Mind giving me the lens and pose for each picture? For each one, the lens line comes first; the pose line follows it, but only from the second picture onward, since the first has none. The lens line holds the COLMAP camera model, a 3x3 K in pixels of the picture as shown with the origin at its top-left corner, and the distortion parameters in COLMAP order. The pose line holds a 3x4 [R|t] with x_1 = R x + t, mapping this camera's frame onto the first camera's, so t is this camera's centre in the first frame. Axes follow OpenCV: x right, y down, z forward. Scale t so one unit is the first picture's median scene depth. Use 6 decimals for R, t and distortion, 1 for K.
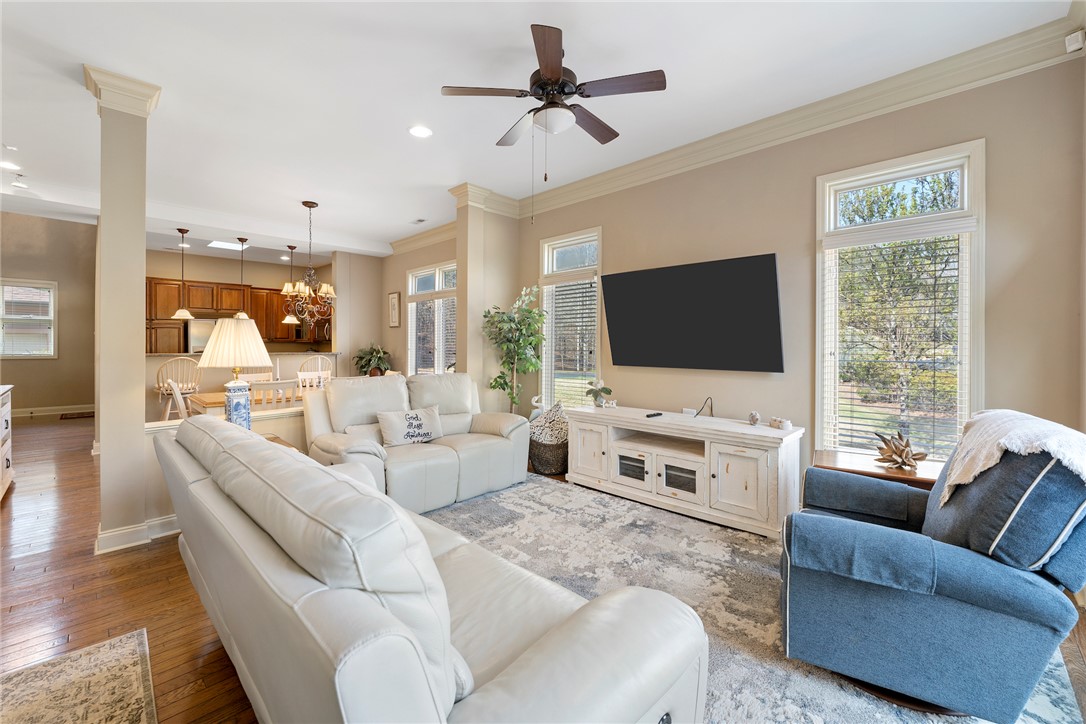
lens RADIAL K [[437.4, 0, 543.0], [0, 437.4, 362.0], [0, 0, 1]] dist [-0.008709, 0.000080]
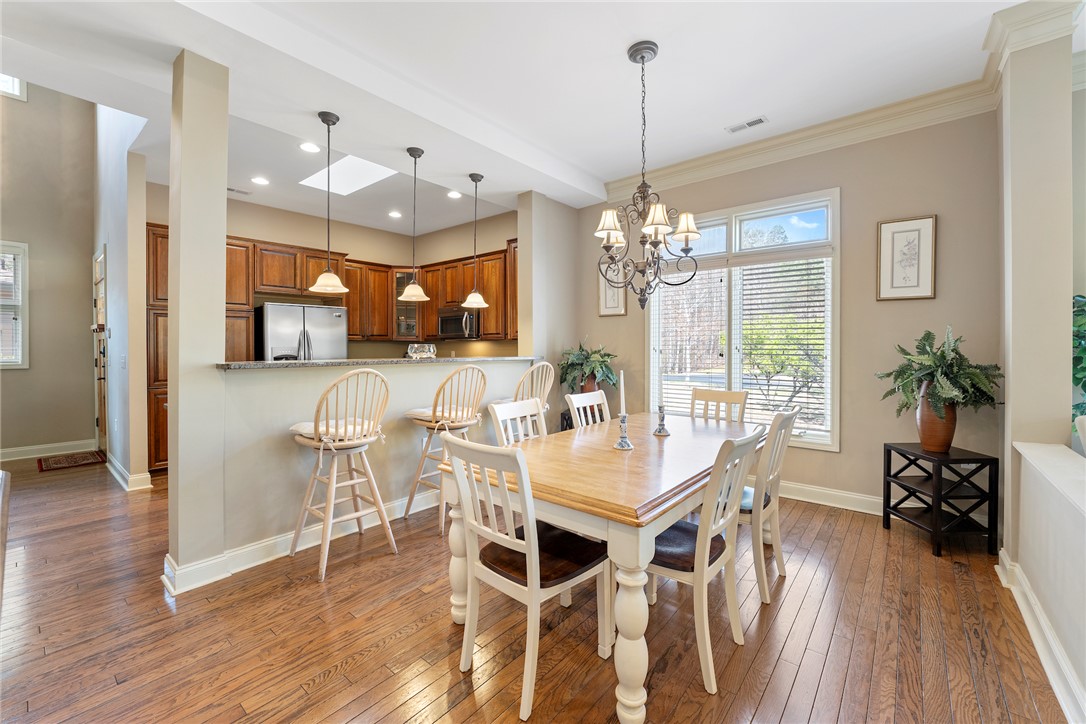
lens RADIAL K [[437.4, 0, 543.0], [0, 437.4, 362.0], [0, 0, 1]] dist [-0.008709, 0.000080]
pose [[0.997659, -0.004243, 0.068253, -0.473229], [0.004737, 0.999964, -0.007088, -0.009131], [-0.068220, 0.007395, 0.997643, 0.367150]]
